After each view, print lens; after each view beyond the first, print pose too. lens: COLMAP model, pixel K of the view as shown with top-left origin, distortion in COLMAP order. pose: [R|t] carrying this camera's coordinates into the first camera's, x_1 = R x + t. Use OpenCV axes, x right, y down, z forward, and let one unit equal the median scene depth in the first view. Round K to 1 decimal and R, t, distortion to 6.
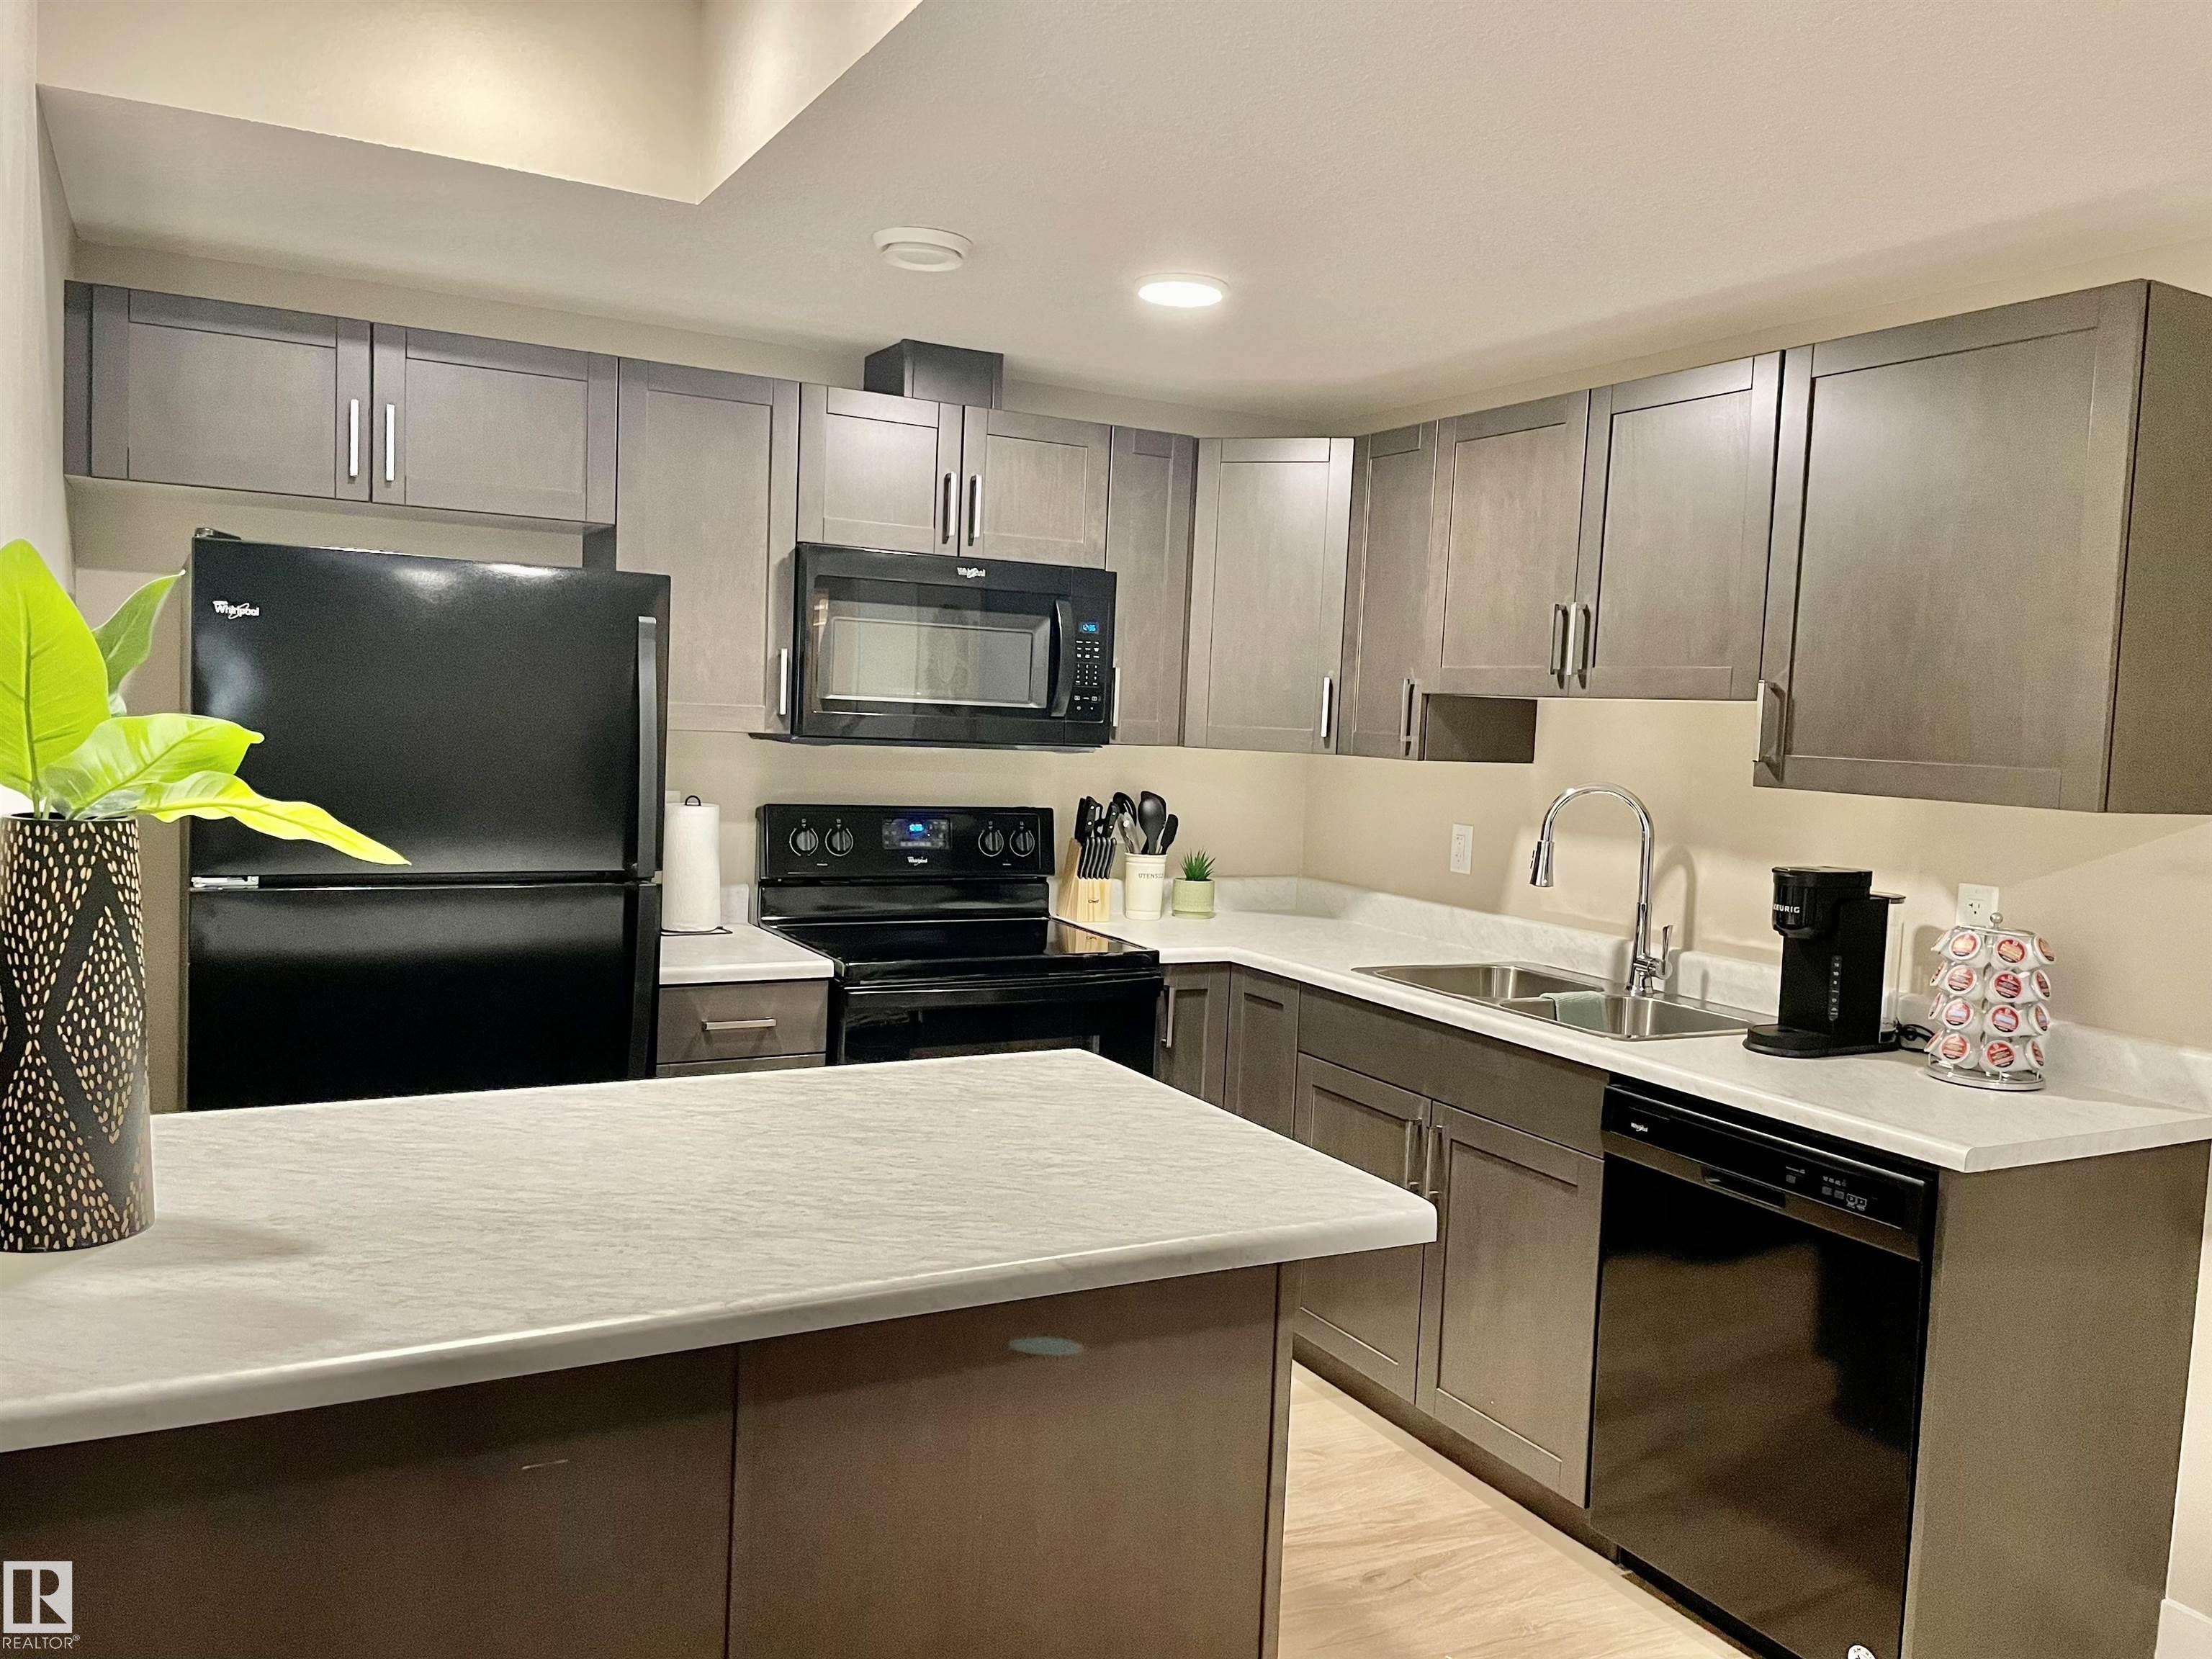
lens RADIAL K [[1672.9, 0, 1116.5], [0, 1672.9, 818.1], [0, 0, 1]] dist [0.104260, -0.165562]
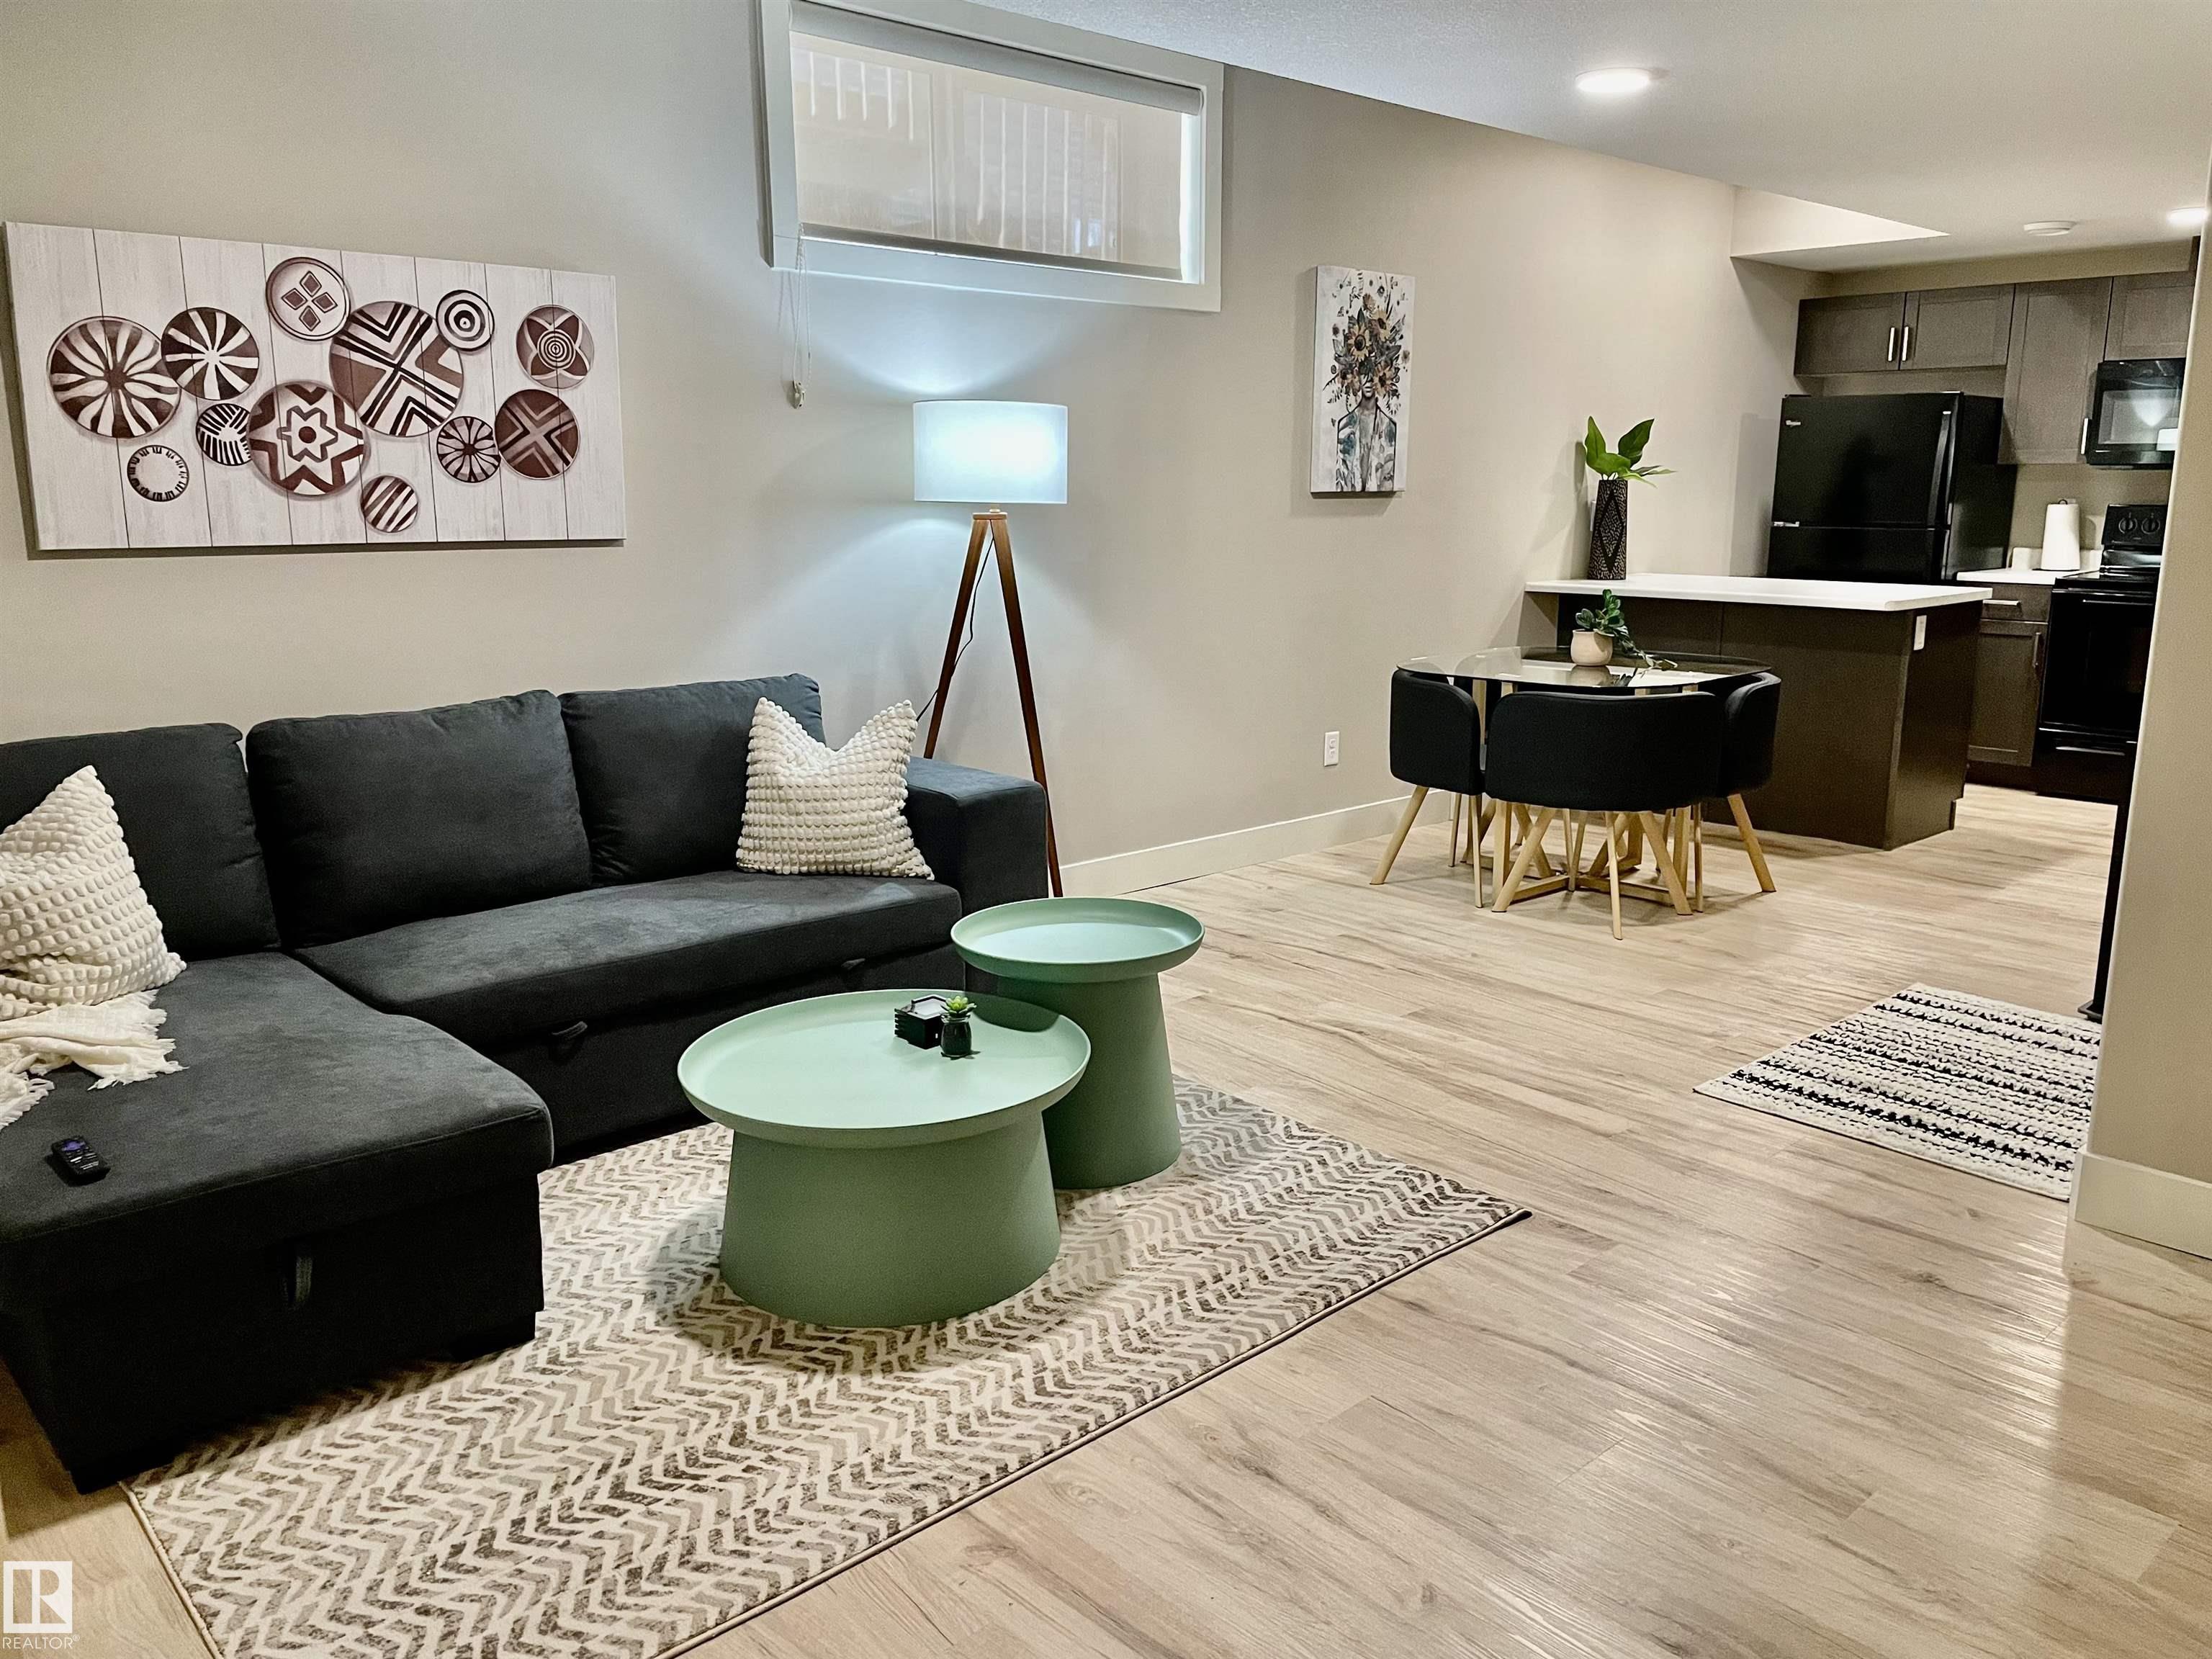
lens RADIAL K [[1672.9, 0, 1116.5], [0, 1672.9, 818.1], [0, 0, 1]] dist [0.104260, -0.165562]
pose [[0.239112, 0.149863, -0.959357, 1.383318], [-0.054537, 0.988531, 0.140828, 0.129578], [0.969459, 0.018647, 0.244543, -0.518980]]
